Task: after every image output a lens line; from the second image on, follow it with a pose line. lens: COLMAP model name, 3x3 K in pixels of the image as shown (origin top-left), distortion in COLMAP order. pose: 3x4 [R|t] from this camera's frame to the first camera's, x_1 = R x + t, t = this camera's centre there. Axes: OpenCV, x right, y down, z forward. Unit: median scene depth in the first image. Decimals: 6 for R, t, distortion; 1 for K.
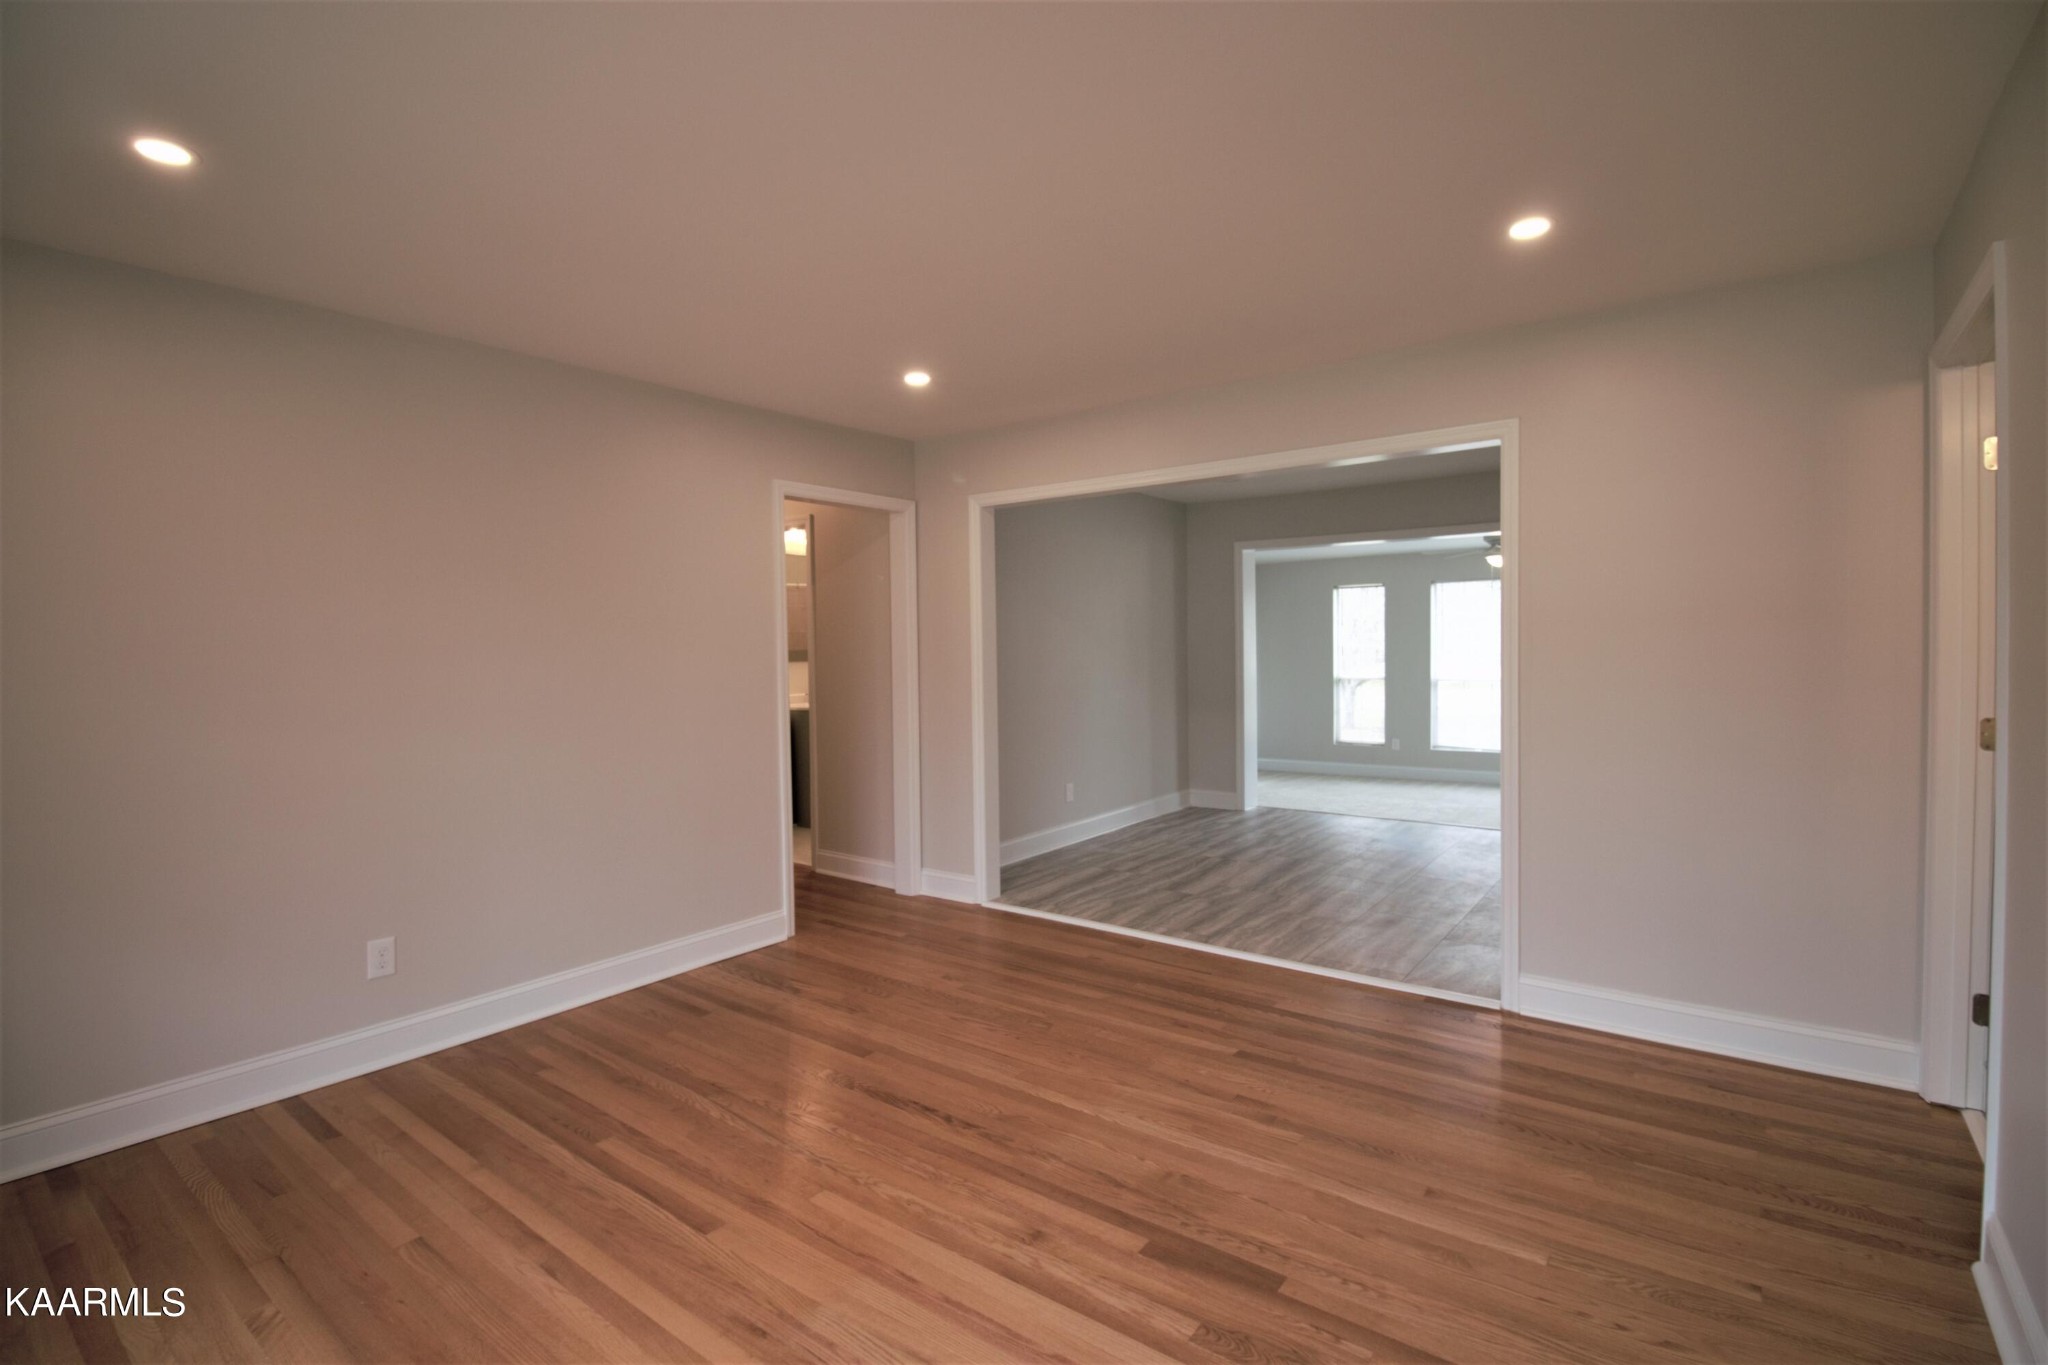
lens RADIAL K [[952.3, 0, 1034.8], [0, 952.3, 640.3], [0, 0, 1]] dist [0.001139, -0.016323]
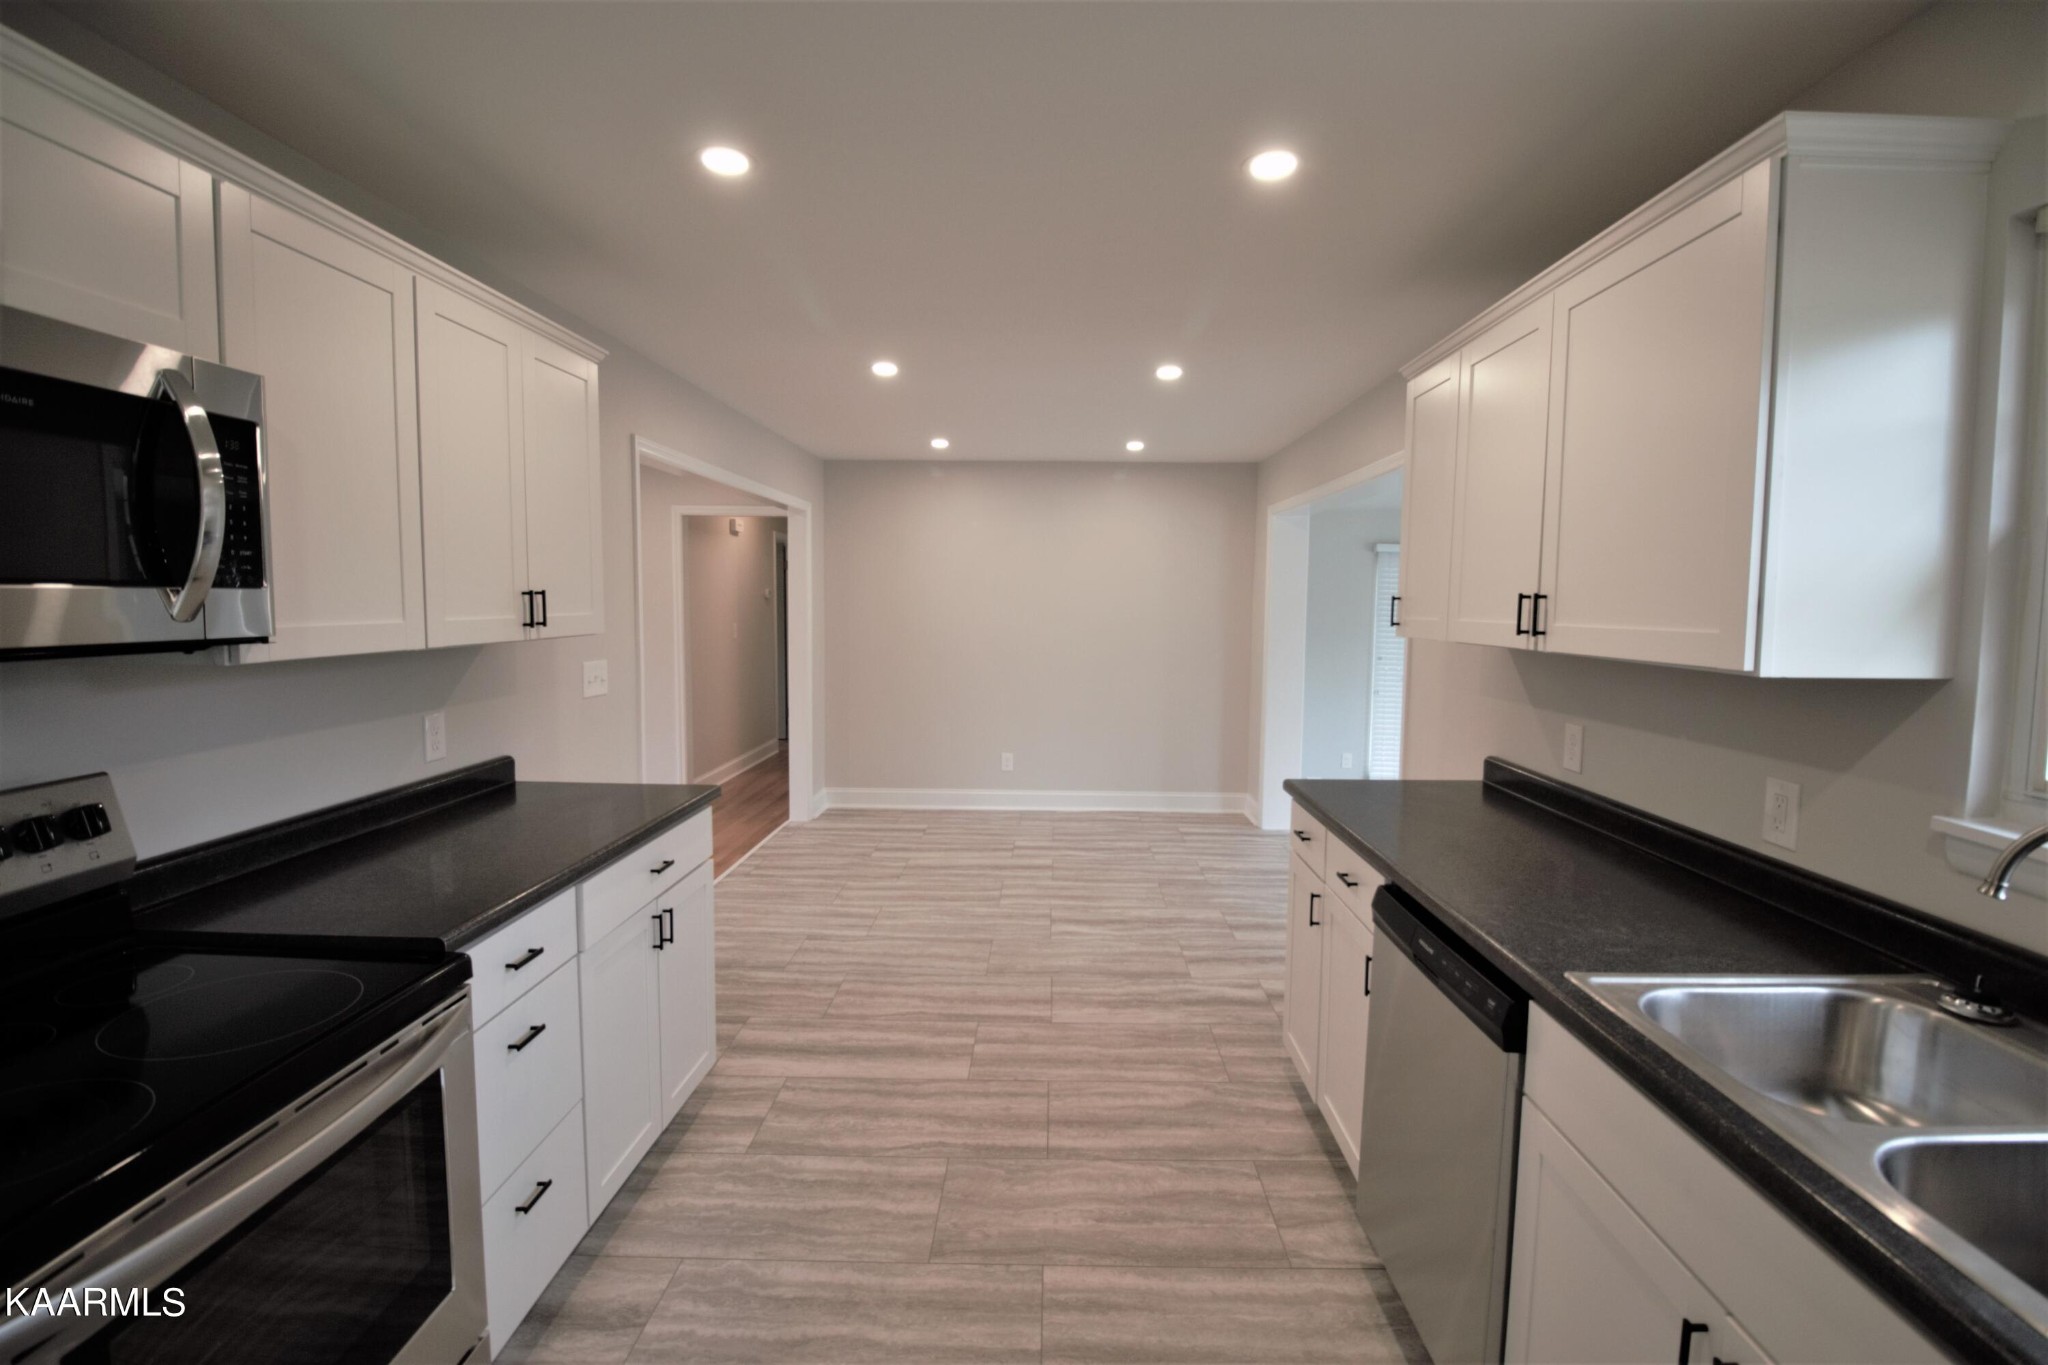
lens RADIAL K [[940.8, 0, 1038.4], [0, 940.8, 672.2], [0, 0, 1]] dist [0.001655, -0.015227]
pose [[0.583378, 0.082967, -0.807952, 1.648164], [-0.015091, 0.995704, 0.091350, -0.070275], [0.812061, -0.041099, 0.582124, 0.764750]]
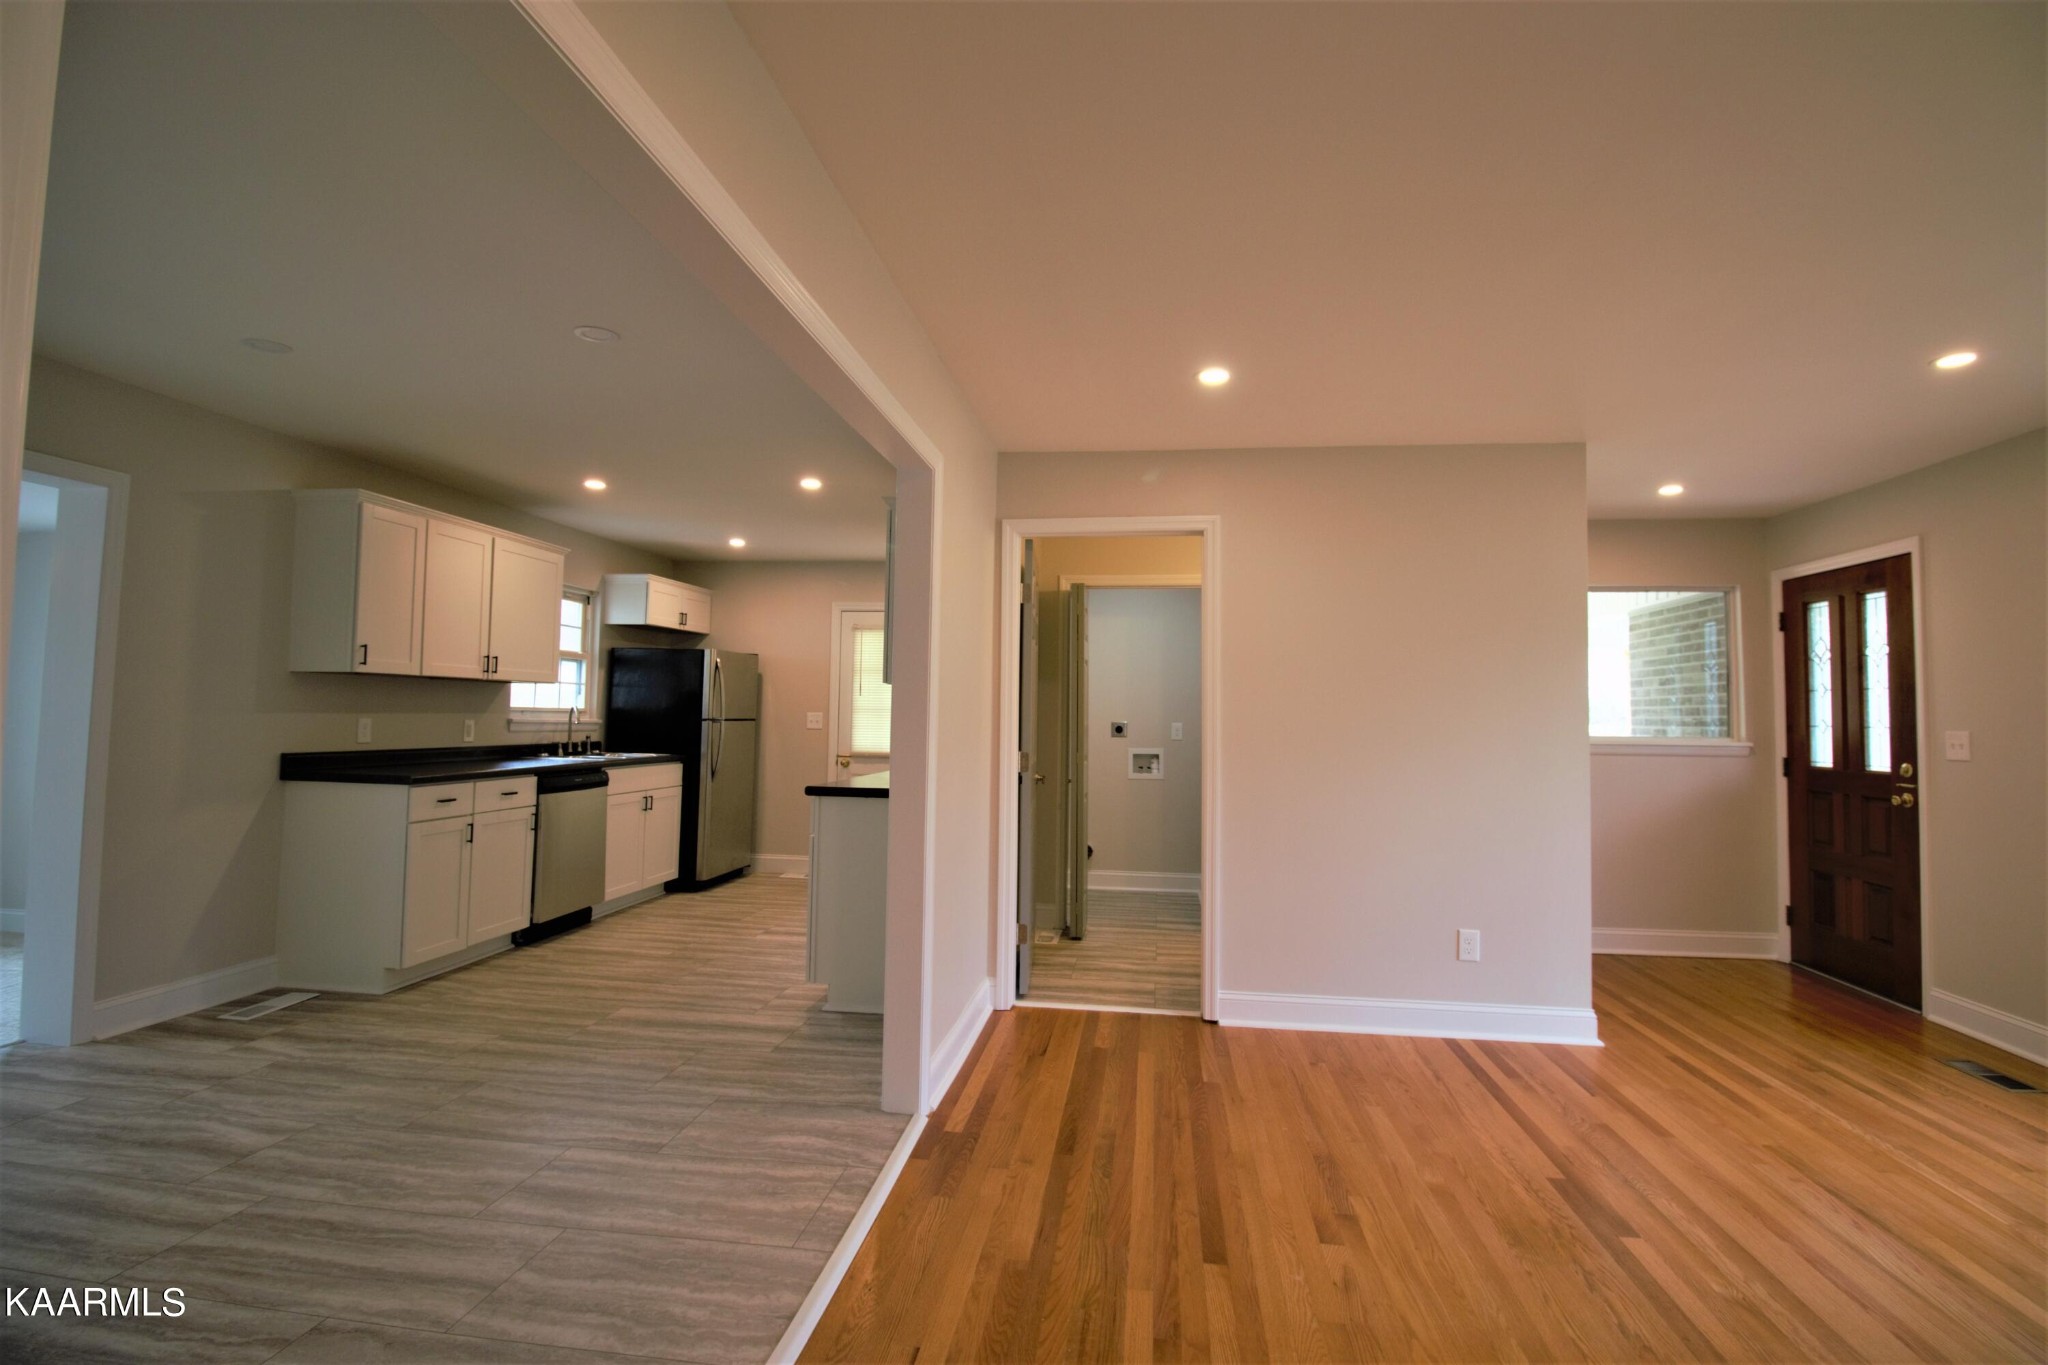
lens RADIAL K [[940.8, 0, 1038.4], [0, 940.8, 672.2], [0, 0, 1]] dist [0.001655, -0.015227]
pose [[-0.496102, 0.044749, 0.867111, -0.323099], [-0.015038, 0.998078, -0.060112, 0.029470], [-0.868134, -0.042861, -0.494475, 1.342418]]
